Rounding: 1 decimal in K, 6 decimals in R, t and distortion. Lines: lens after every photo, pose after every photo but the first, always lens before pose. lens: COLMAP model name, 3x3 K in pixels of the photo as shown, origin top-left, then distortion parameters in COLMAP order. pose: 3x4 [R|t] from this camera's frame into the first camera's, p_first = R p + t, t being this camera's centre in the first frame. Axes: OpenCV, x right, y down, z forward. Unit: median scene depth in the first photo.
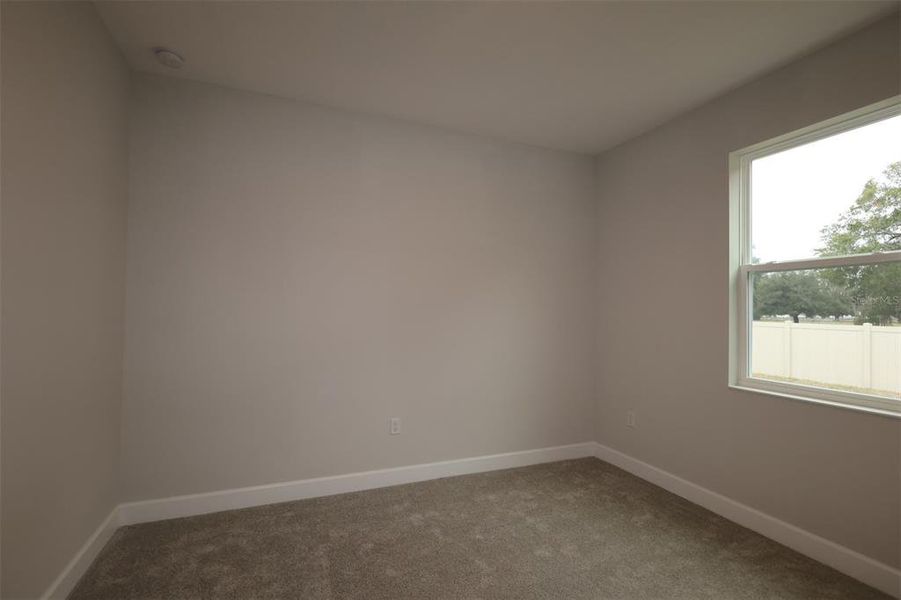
lens RADIAL K [[405.3, 0, 450.0], [0, 405.3, 303.3], [0, 0, 1]] dist [-0.000268, 0.000139]
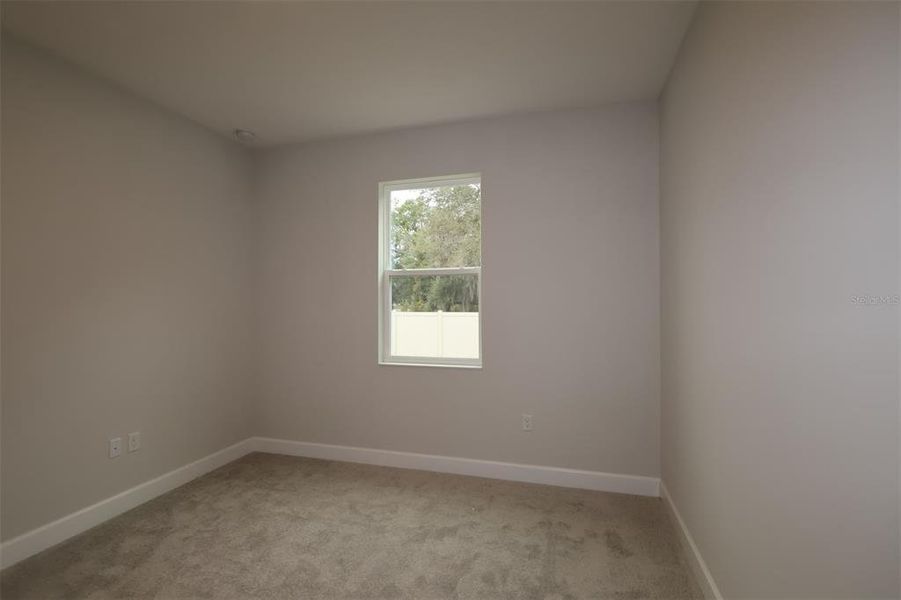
lens RADIAL K [[405.3, 0, 450.0], [0, 405.3, 303.3], [0, 0, 1]] dist [-0.000268, 0.000139]
pose [[0.674118, -0.008832, 0.738571, -0.107249], [-0.001649, 0.999908, 0.013463, -0.004763], [-0.738622, -0.010294, 0.674041, -0.036269]]
